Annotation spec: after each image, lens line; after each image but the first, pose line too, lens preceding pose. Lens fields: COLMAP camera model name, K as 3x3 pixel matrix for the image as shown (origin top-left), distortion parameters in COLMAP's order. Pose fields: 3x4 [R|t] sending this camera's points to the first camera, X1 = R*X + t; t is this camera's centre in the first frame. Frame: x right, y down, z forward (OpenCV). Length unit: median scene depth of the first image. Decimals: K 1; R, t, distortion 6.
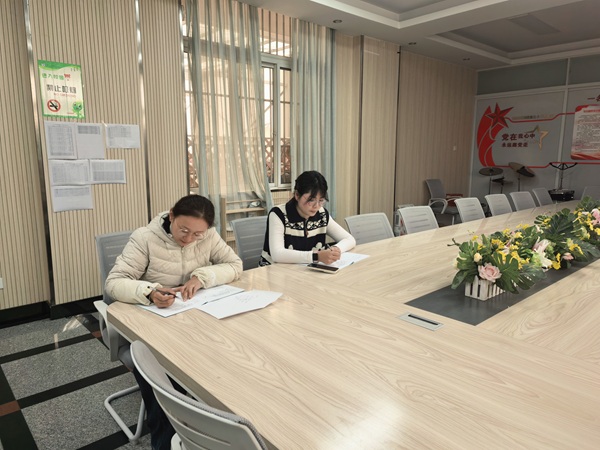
lens RADIAL K [[424.5, 0, 298.0], [0, 424.5, 224.2], [0, 0, 1]] dist [0.042895, 0.002710]
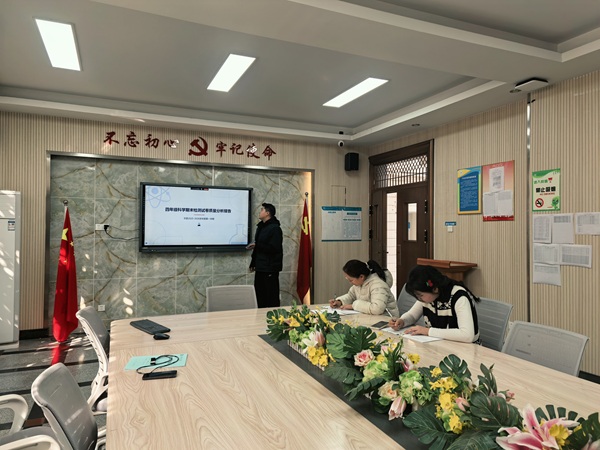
lens RADIAL K [[424.5, 0, 298.7], [0, 424.5, 224.7], [0, 0, 1]] dist [0.042895, 0.002710]
pose [[-0.307734, -0.009101, -0.951429, 0.900593], [-0.159757, 0.986252, 0.042238, -0.143762], [0.937965, 0.164996, -0.304957, 0.708024]]
